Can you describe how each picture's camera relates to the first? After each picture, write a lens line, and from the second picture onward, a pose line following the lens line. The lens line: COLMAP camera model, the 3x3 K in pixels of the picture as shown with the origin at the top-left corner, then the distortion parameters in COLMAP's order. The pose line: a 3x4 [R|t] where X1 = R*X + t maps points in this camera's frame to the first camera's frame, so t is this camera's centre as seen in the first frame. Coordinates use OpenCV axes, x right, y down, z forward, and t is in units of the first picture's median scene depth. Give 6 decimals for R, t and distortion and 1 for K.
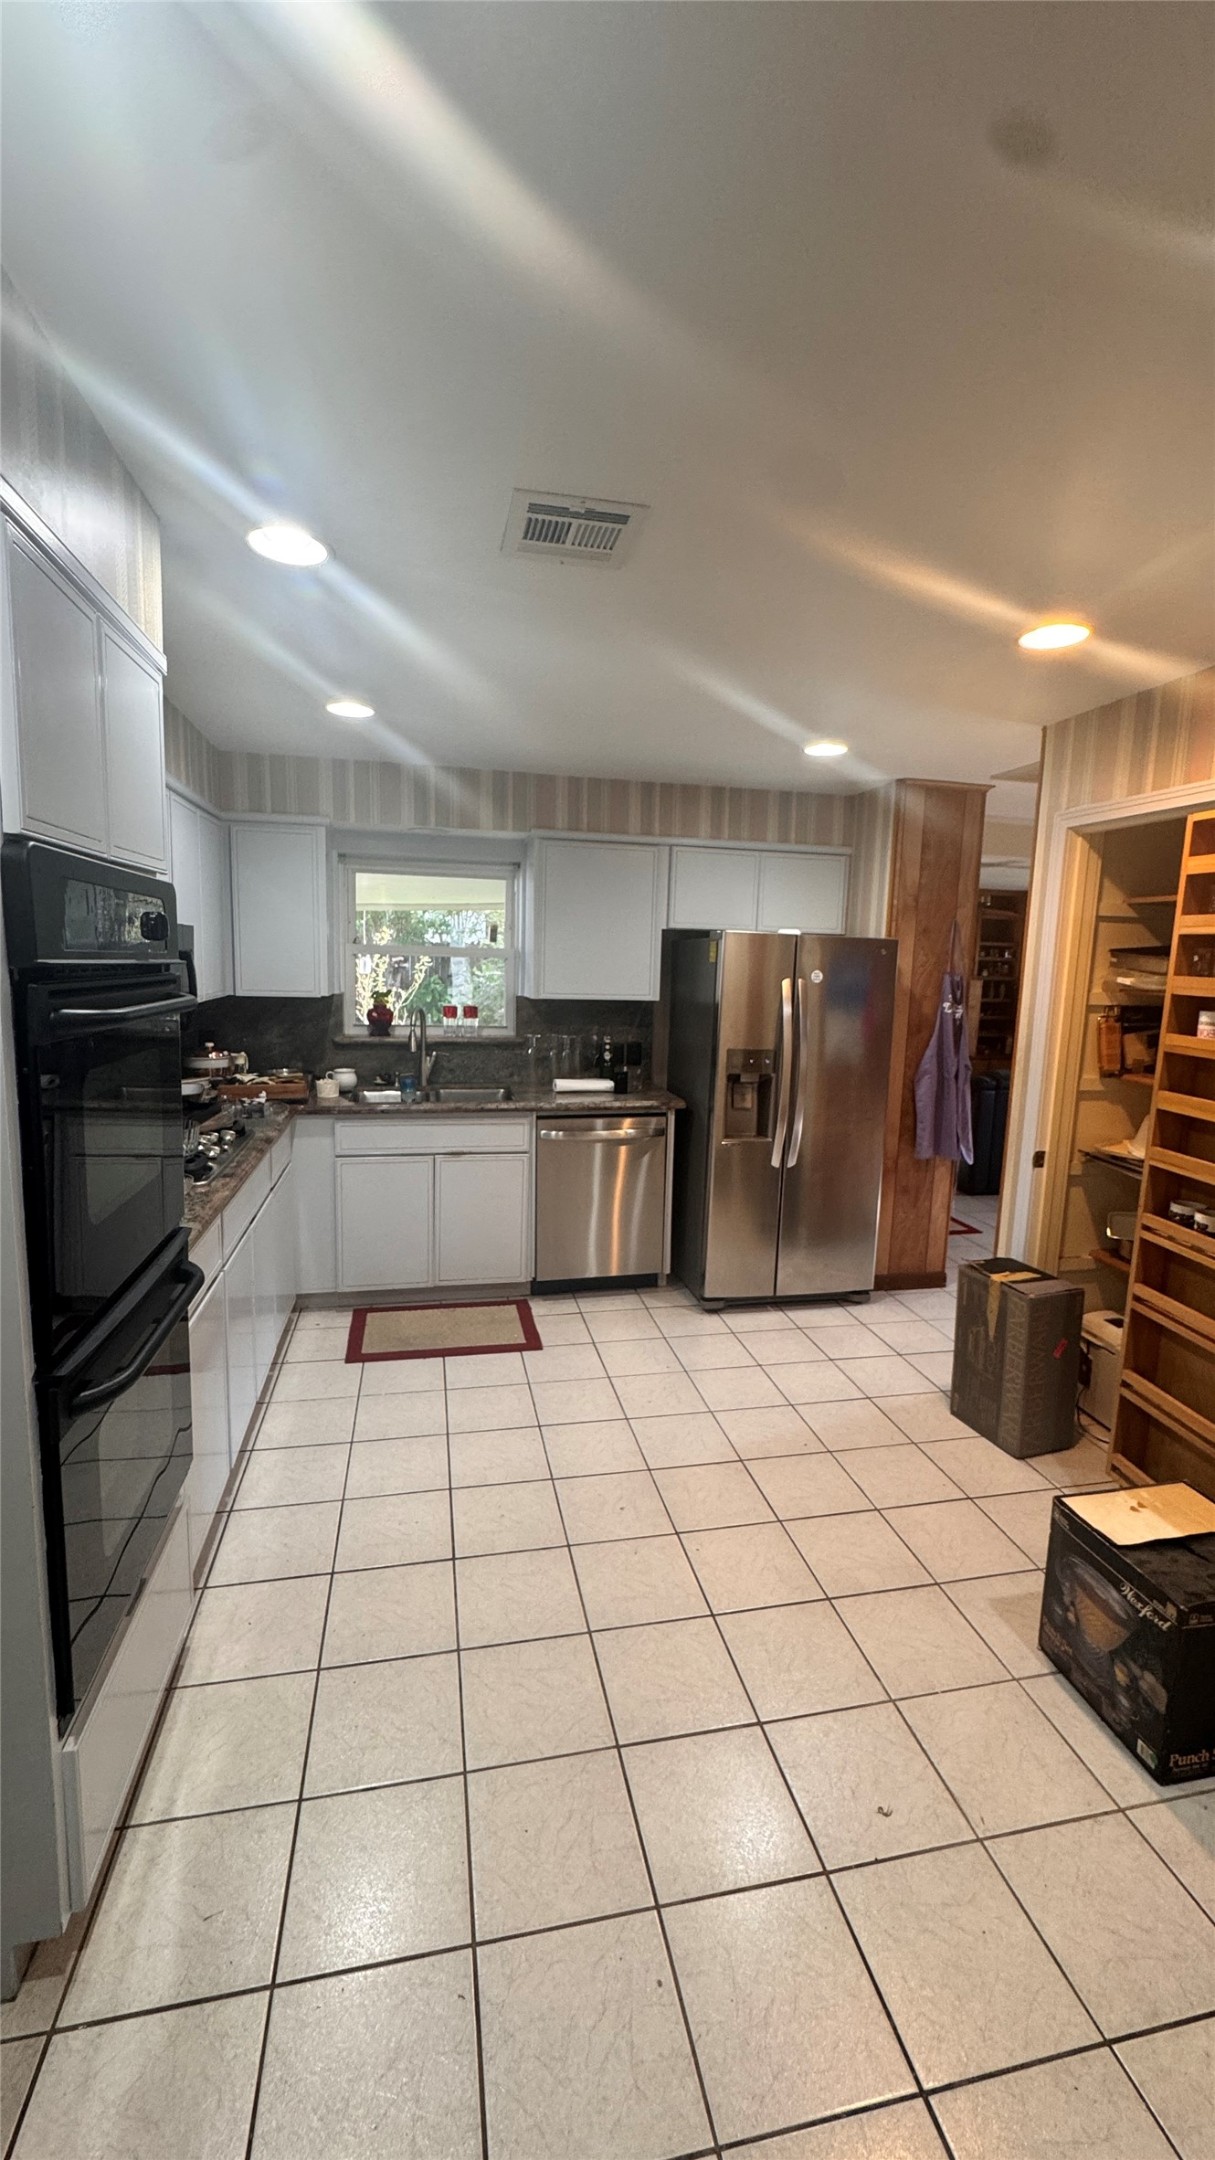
lens RADIAL K [[862.5, 0, 600.1], [0, 862.5, 1078.5], [0, 0, 1]] dist [0.000601, 0.000016]
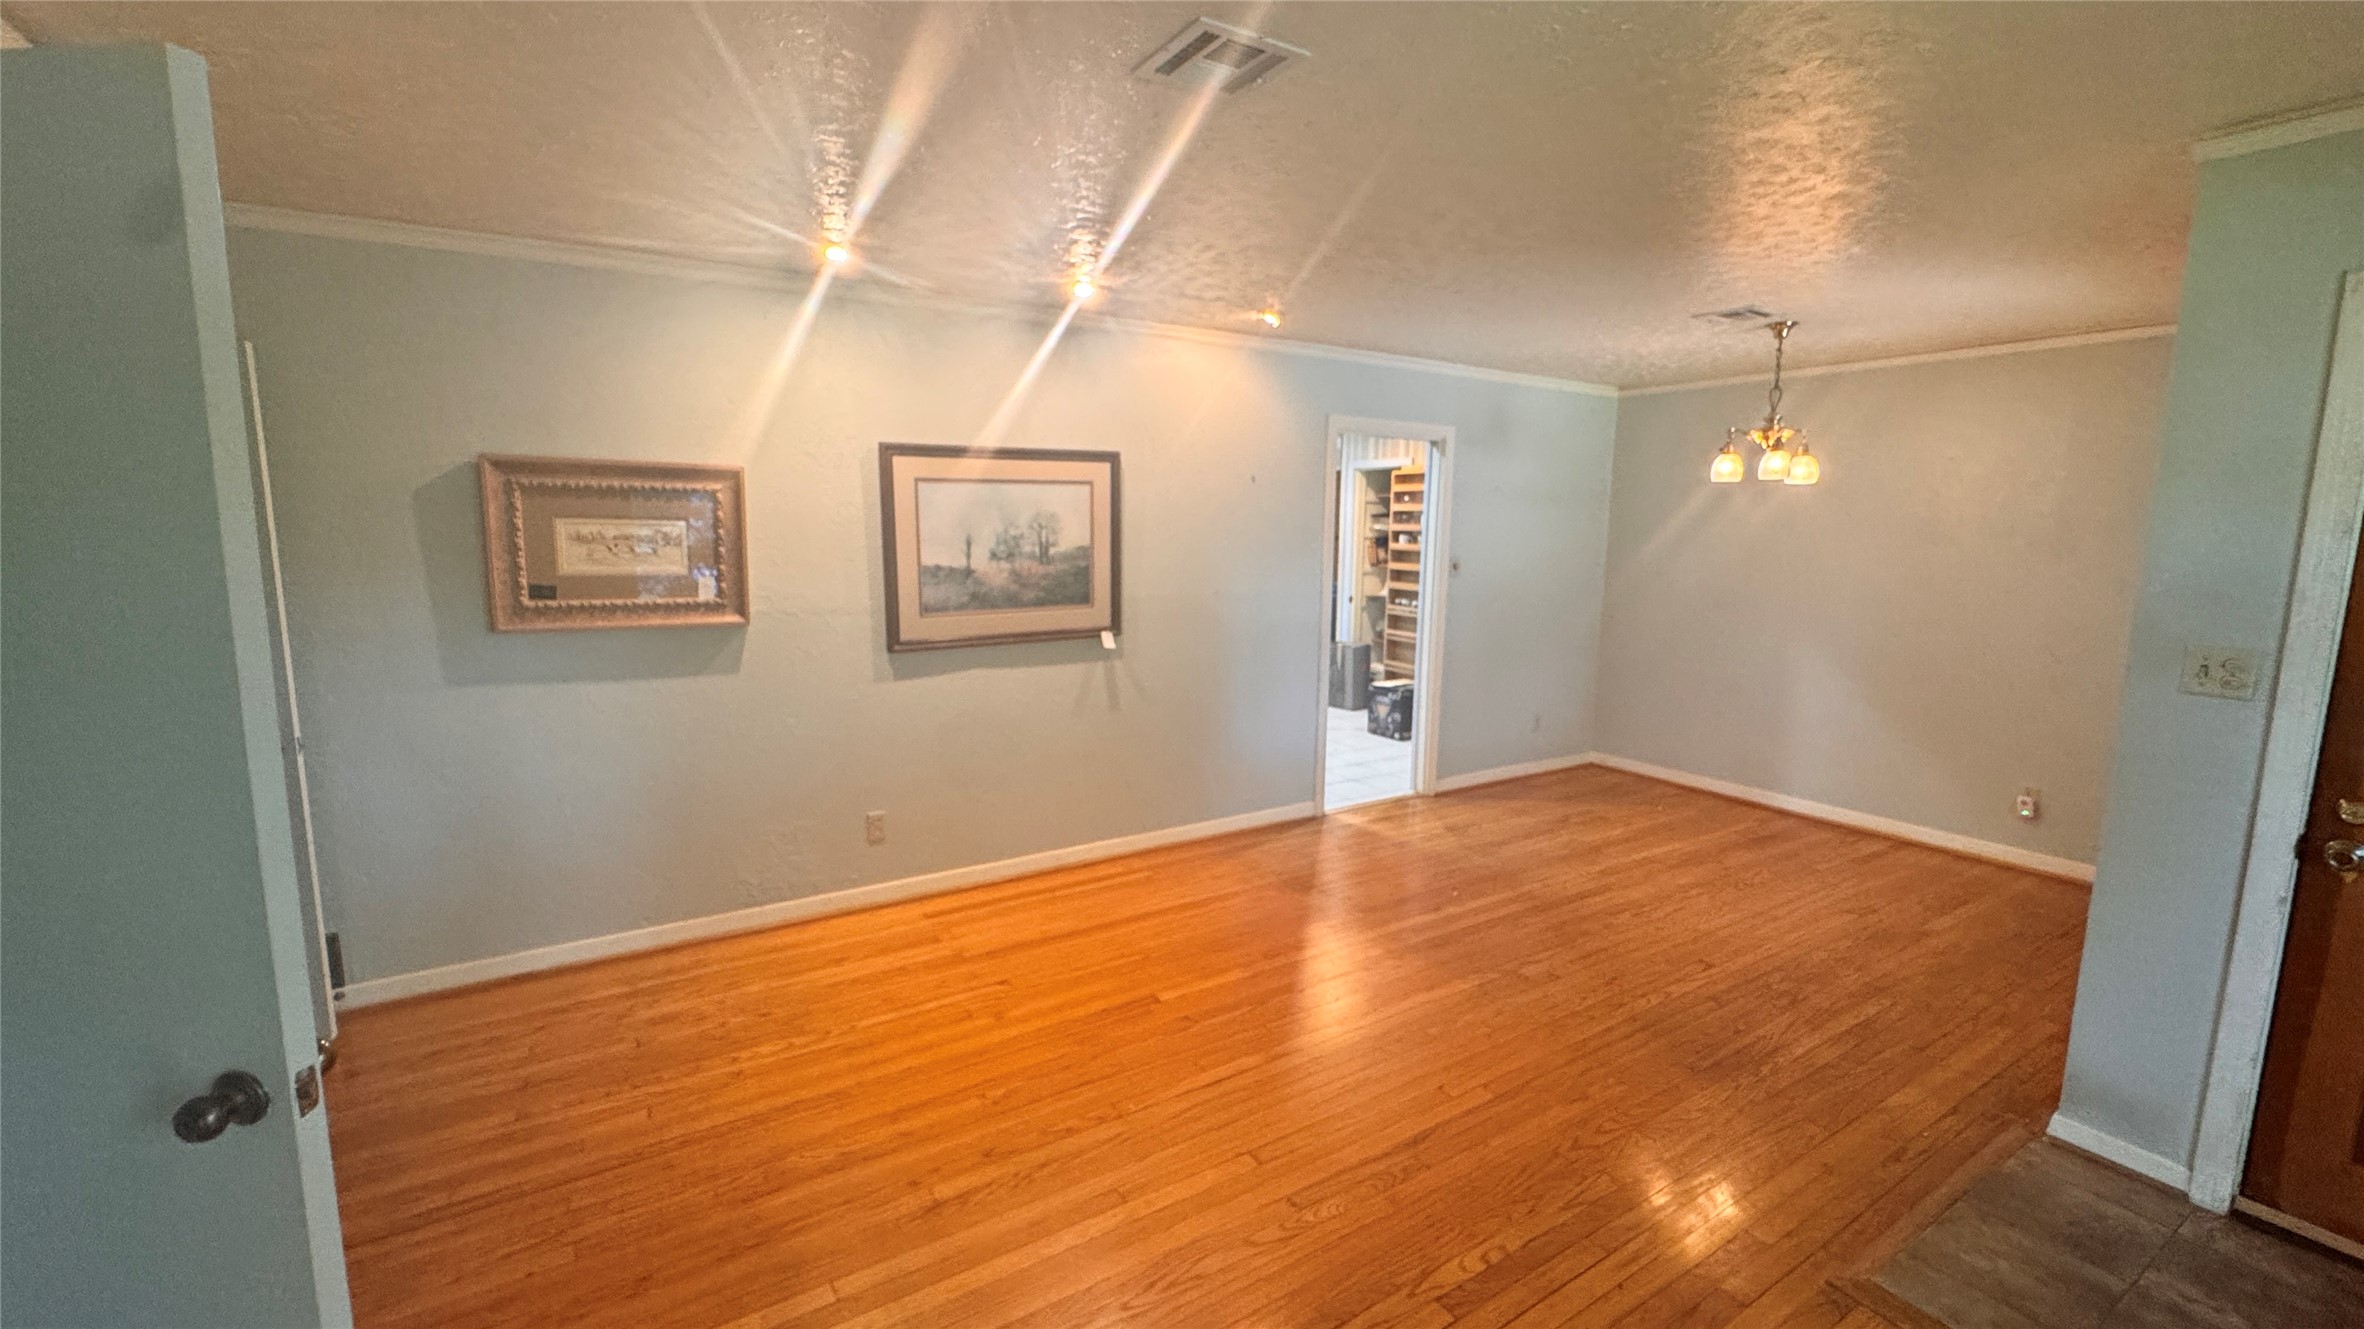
lens RADIAL K [[943.9, 0, 1186.1], [0, 943.9, 658.5], [0, 0, 1]] dist [0.000601, 0.000016]
pose [[0.936075, -0.070152, 0.344735, -0.924674], [0.066200, 0.997536, 0.023237, 0.176319], [-0.345516, 0.001070, 0.938412, -1.449759]]
